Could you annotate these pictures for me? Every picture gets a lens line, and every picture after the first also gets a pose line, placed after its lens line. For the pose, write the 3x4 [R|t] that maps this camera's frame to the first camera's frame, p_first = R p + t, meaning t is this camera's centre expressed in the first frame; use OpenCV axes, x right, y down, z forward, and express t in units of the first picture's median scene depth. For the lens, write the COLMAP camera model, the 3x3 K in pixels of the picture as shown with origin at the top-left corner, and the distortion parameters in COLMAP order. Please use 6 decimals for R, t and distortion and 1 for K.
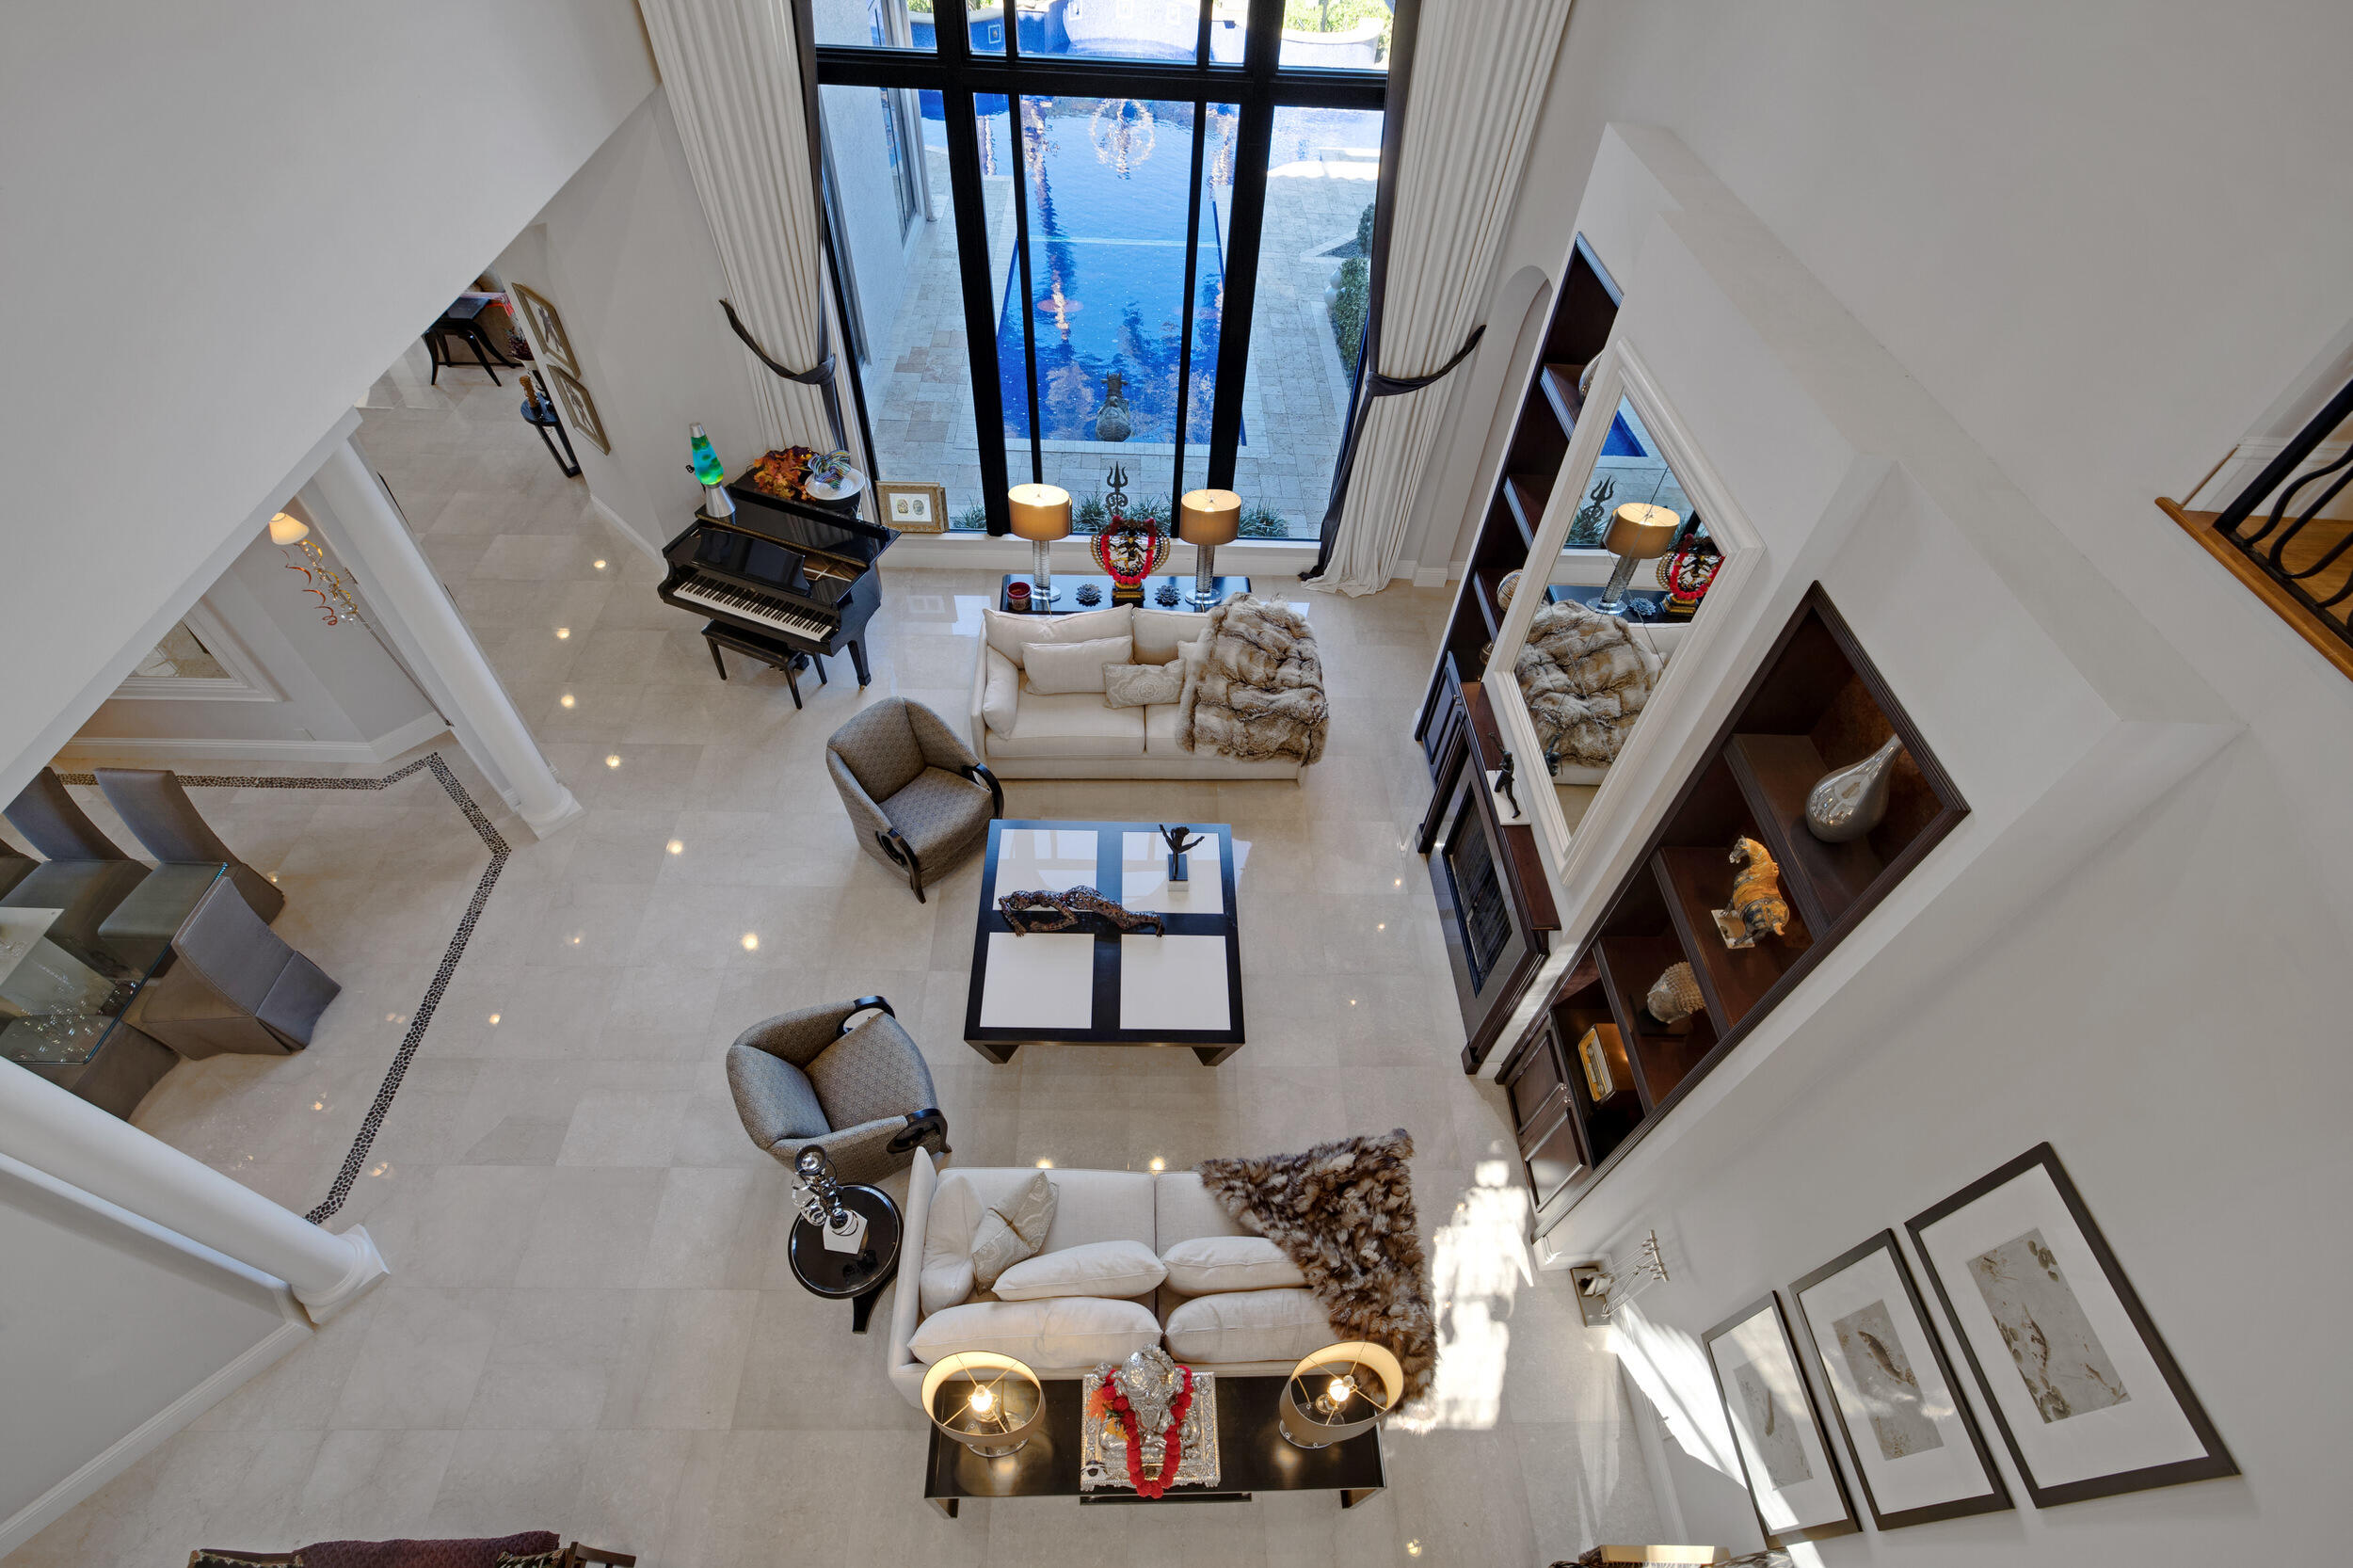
lens RADIAL K [[1037.3, 0, 1176.5], [0, 1037.3, 784.0], [0, 0, 1]] dist [-0.018504, 0.010302]
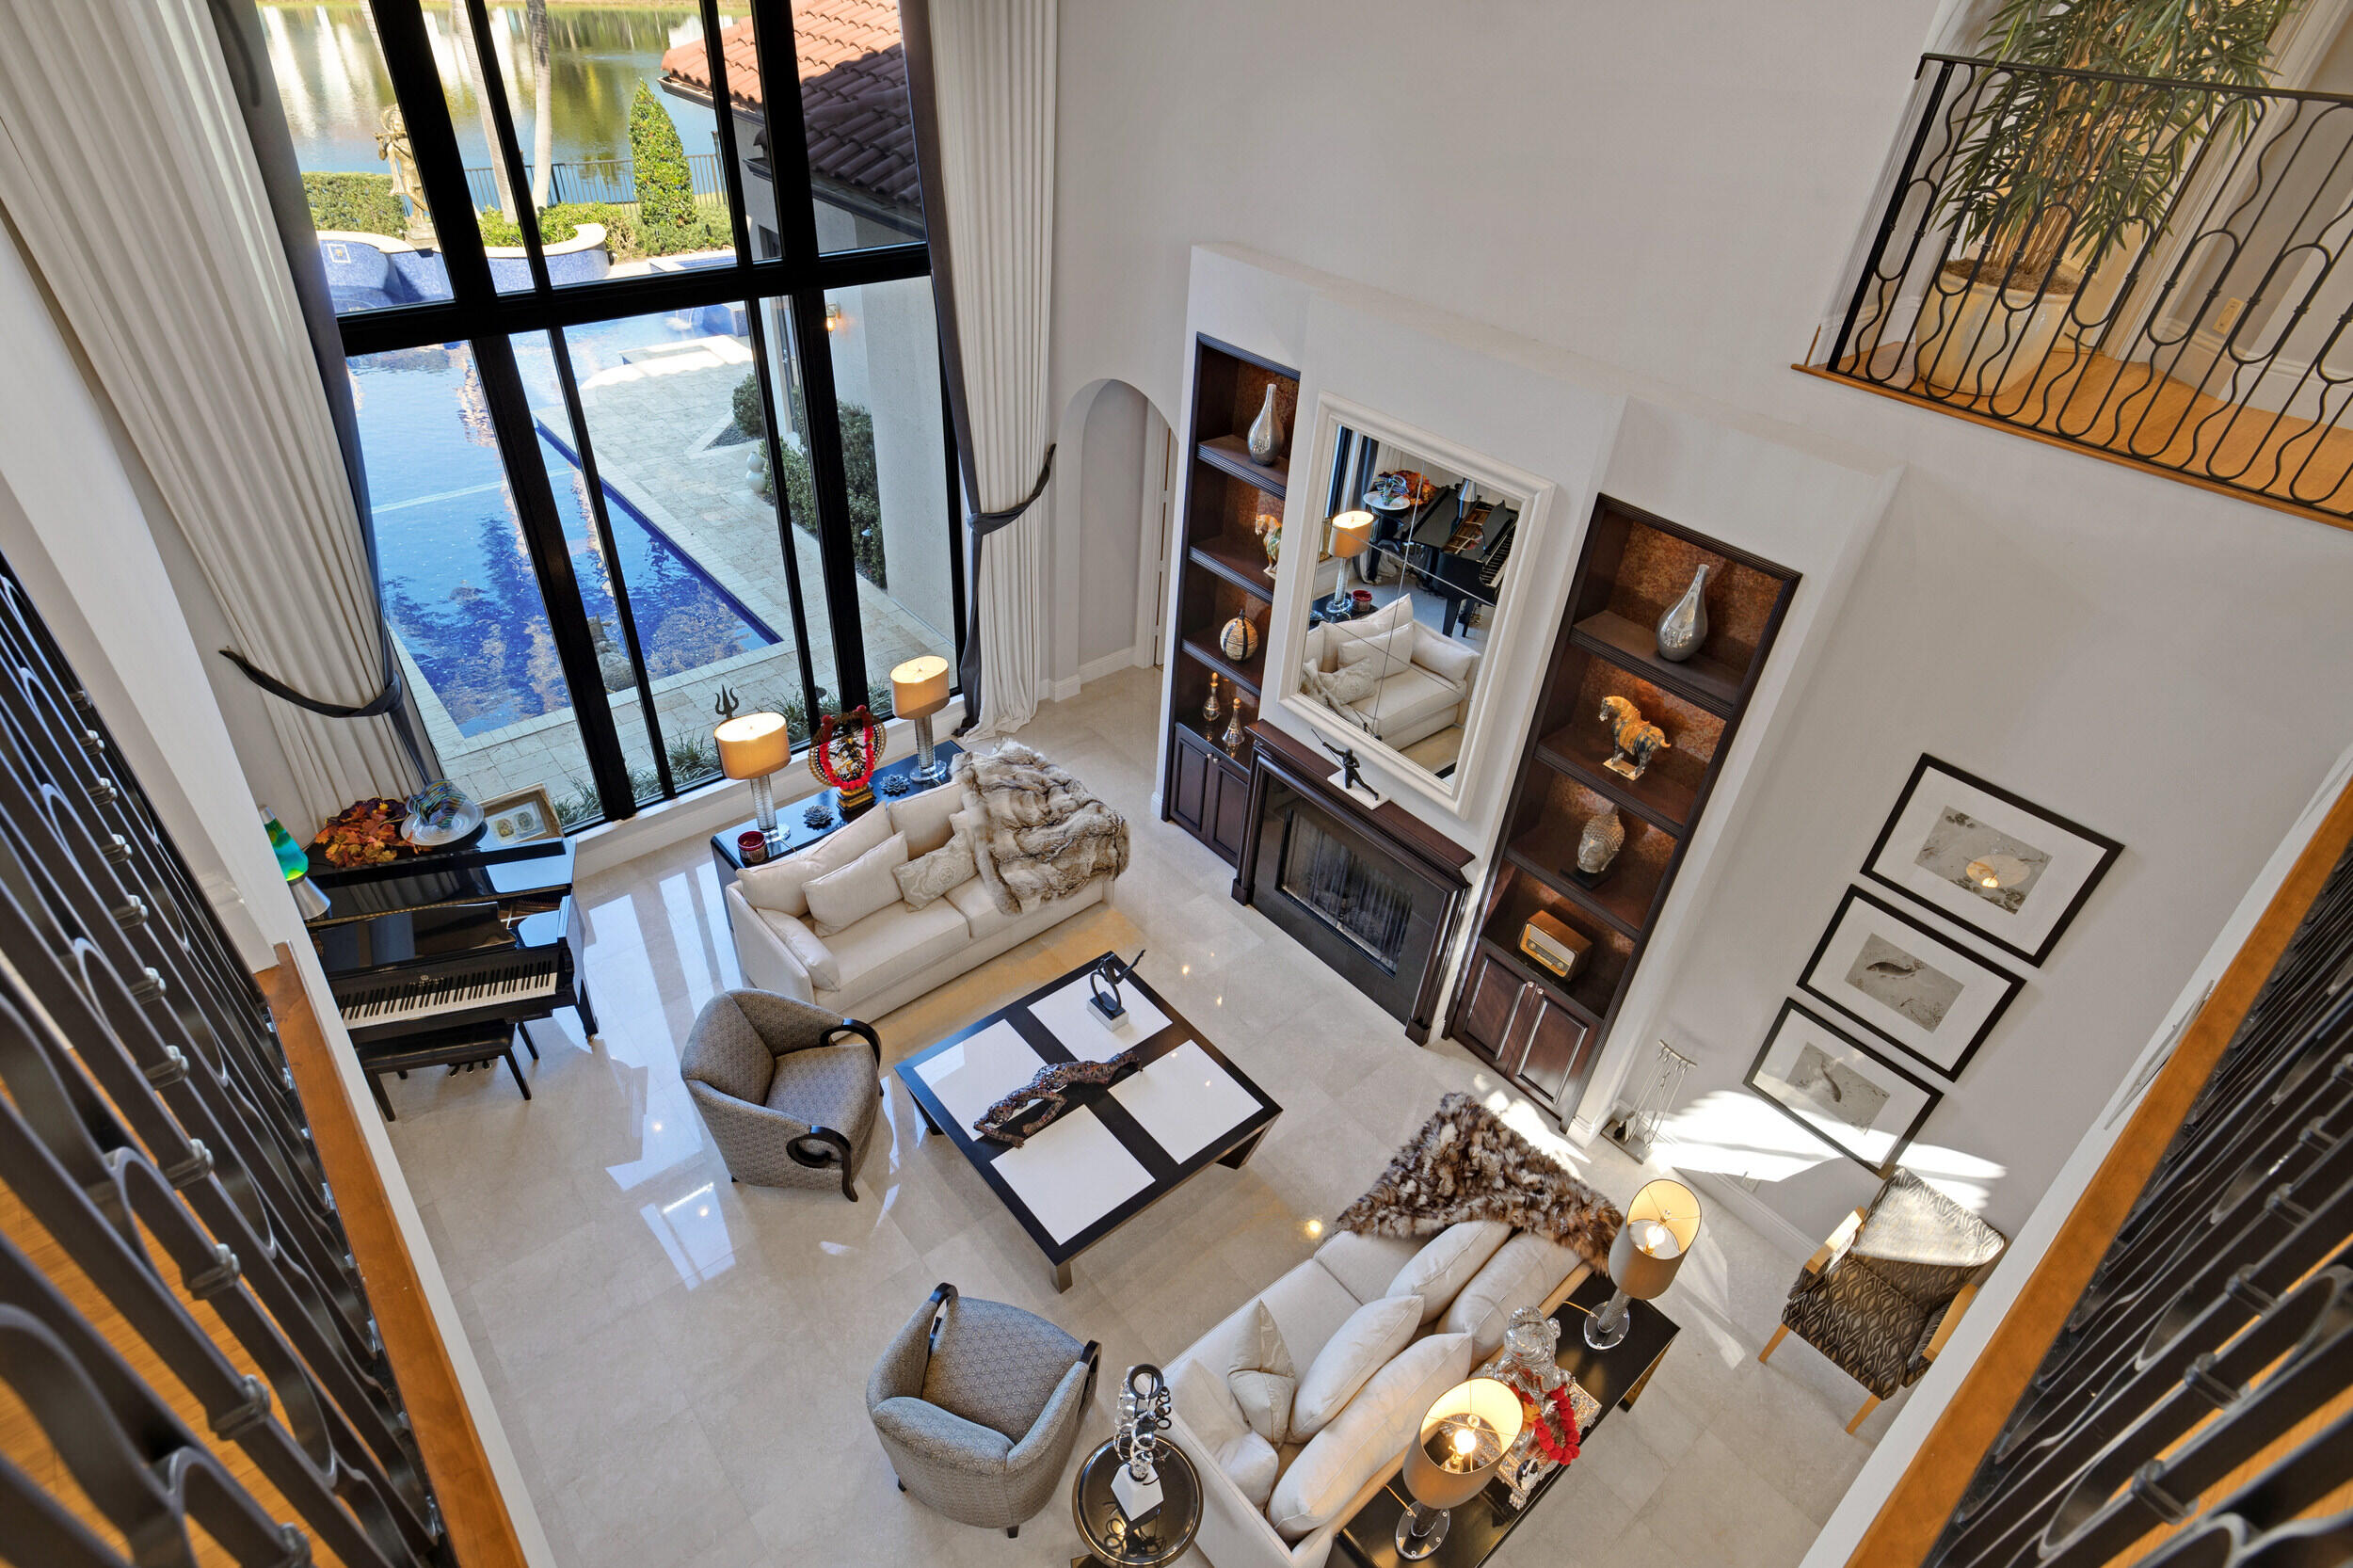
lens RADIAL K [[1165.7, 0, 1176.5], [0, 1165.7, 784.0], [0, 0, 1]] dist [0.000195, 0.000053]
pose [[0.781007, -0.381163, 0.494715, -0.423817], [0.462572, 0.885271, -0.048187, -0.020315], [-0.419590, 0.266476, 0.867718, -0.015172]]
